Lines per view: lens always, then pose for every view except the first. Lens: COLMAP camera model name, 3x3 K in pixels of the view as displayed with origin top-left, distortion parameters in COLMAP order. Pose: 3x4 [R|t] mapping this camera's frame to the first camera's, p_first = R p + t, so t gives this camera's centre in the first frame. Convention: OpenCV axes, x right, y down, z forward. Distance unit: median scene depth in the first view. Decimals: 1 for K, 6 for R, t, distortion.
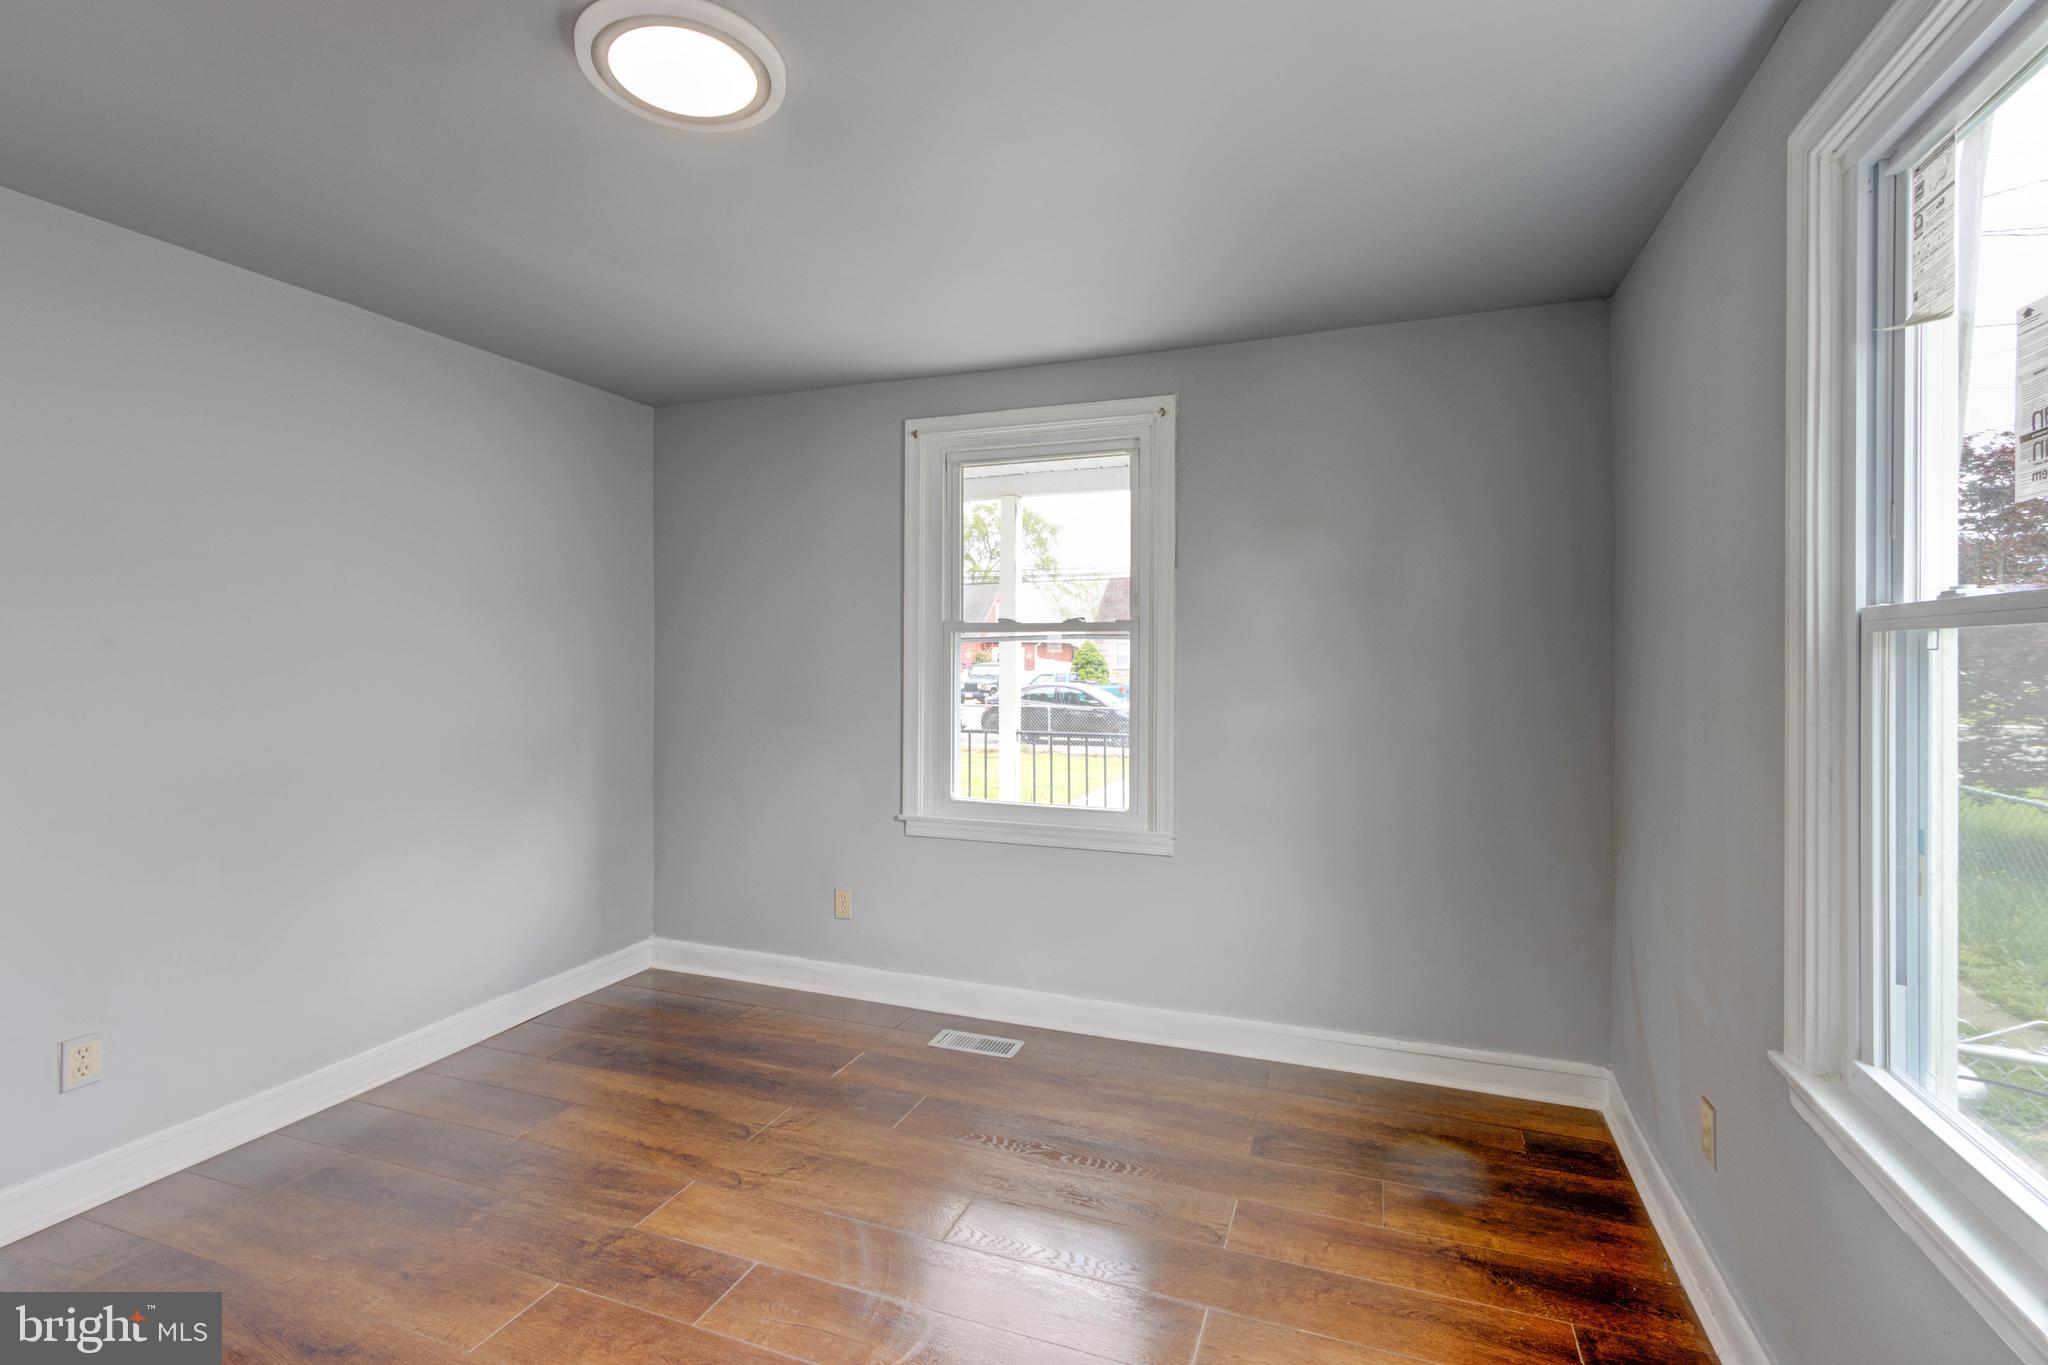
lens RADIAL K [[932.8, 0, 1028.9], [0, 932.8, 659.7], [0, 0, 1]] dist [0.001409, -0.000367]
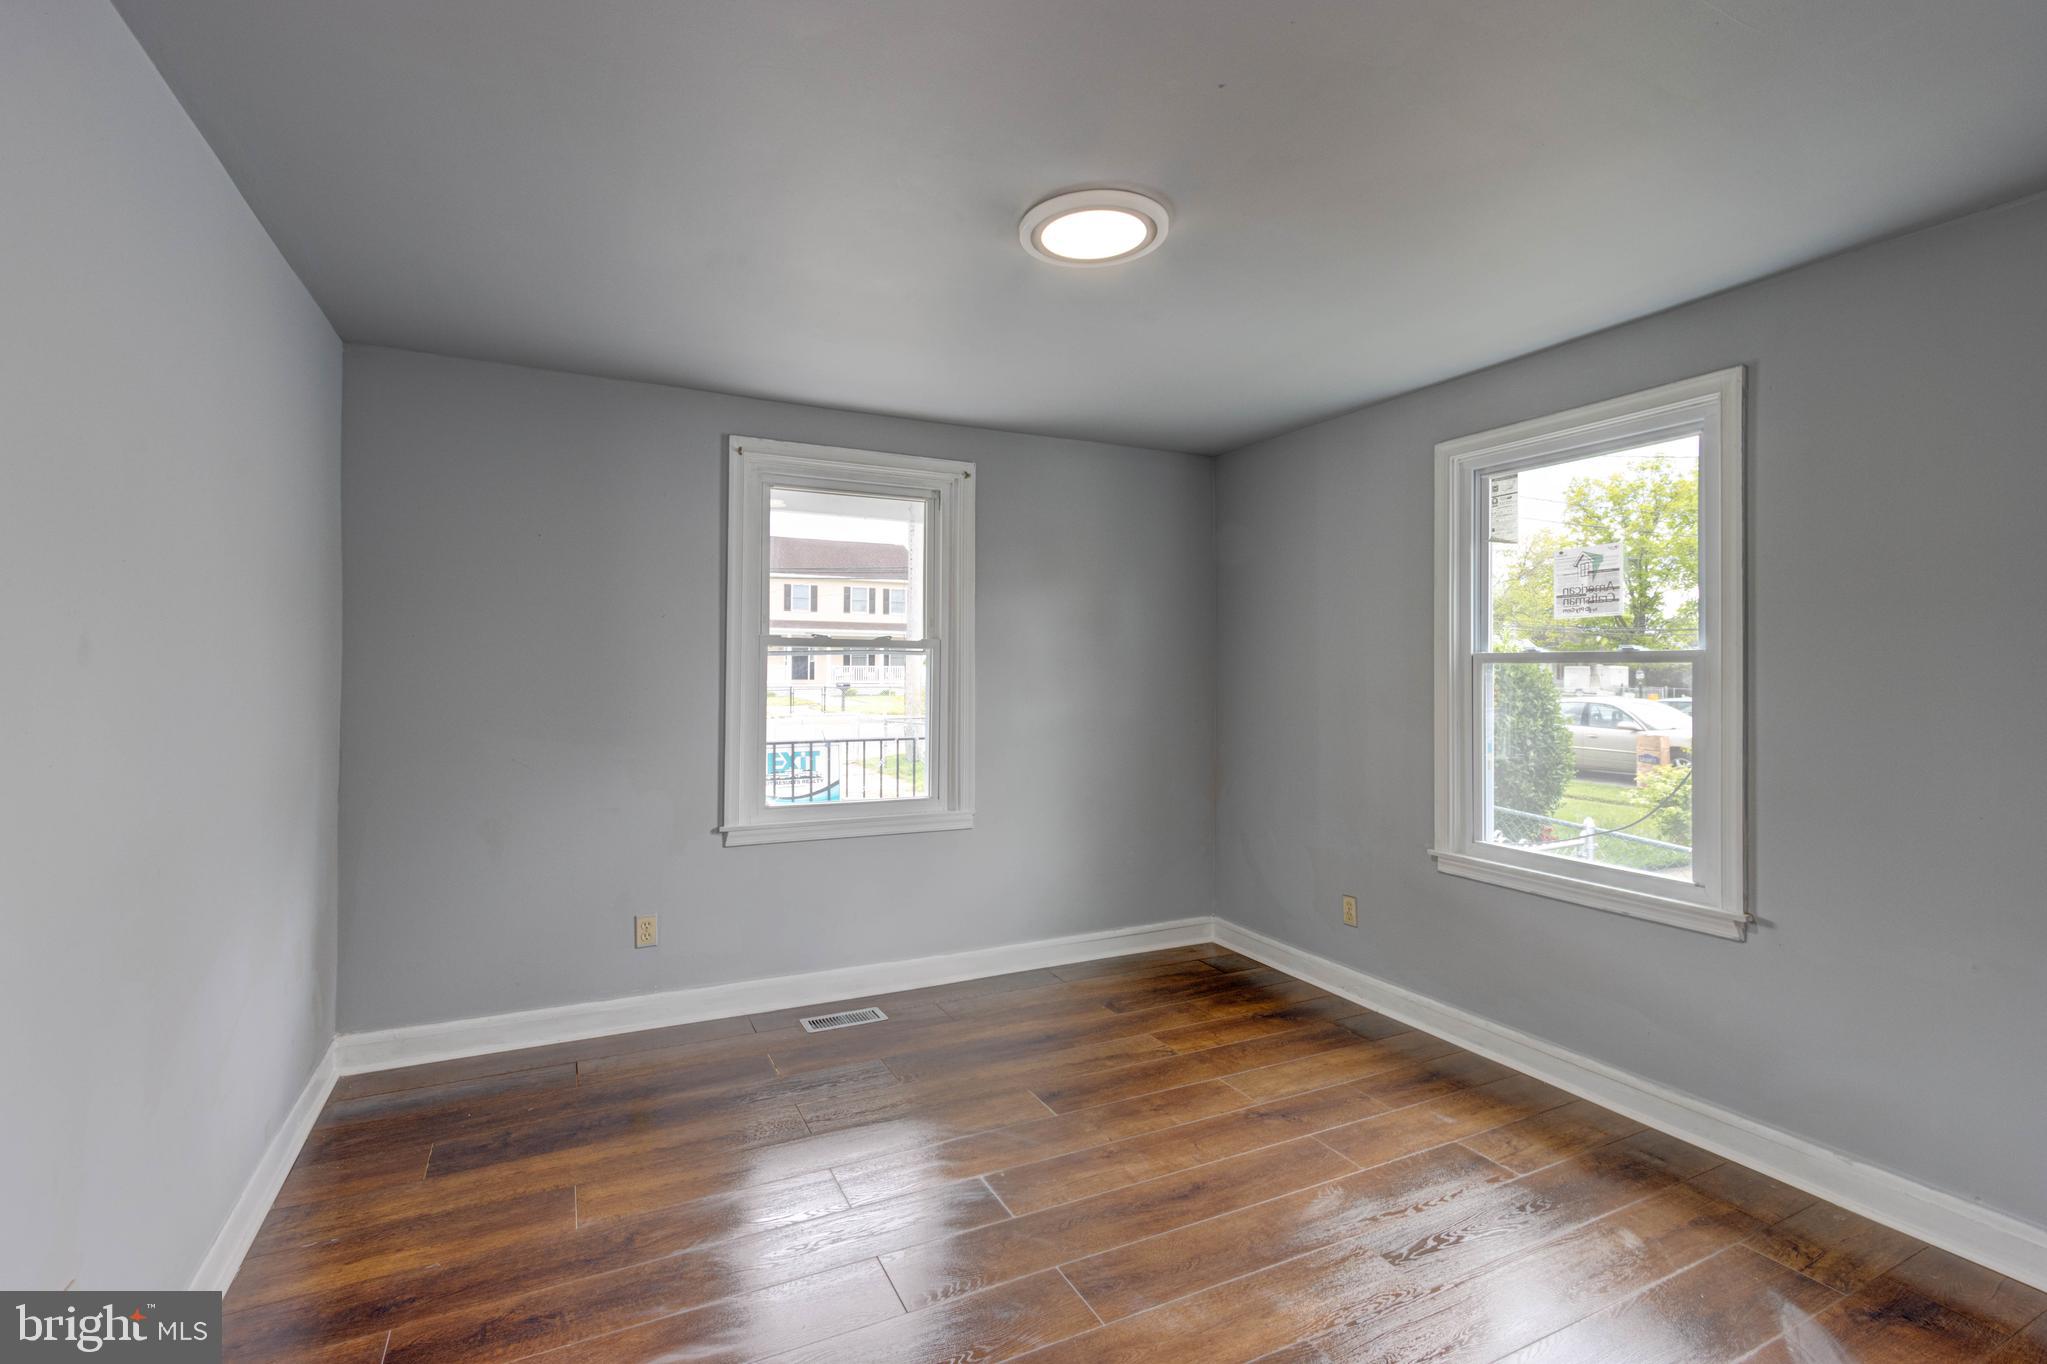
lens RADIAL K [[932.4, 0, 1028.4], [0, 932.4, 659.2], [0, 0, 1]] dist [0.001409, -0.000367]
pose [[0.682998, 0.008183, 0.730374, -0.713385], [-0.002464, 0.999957, -0.008900, -0.006618], [-0.730416, 0.004279, 0.682989, 0.082644]]
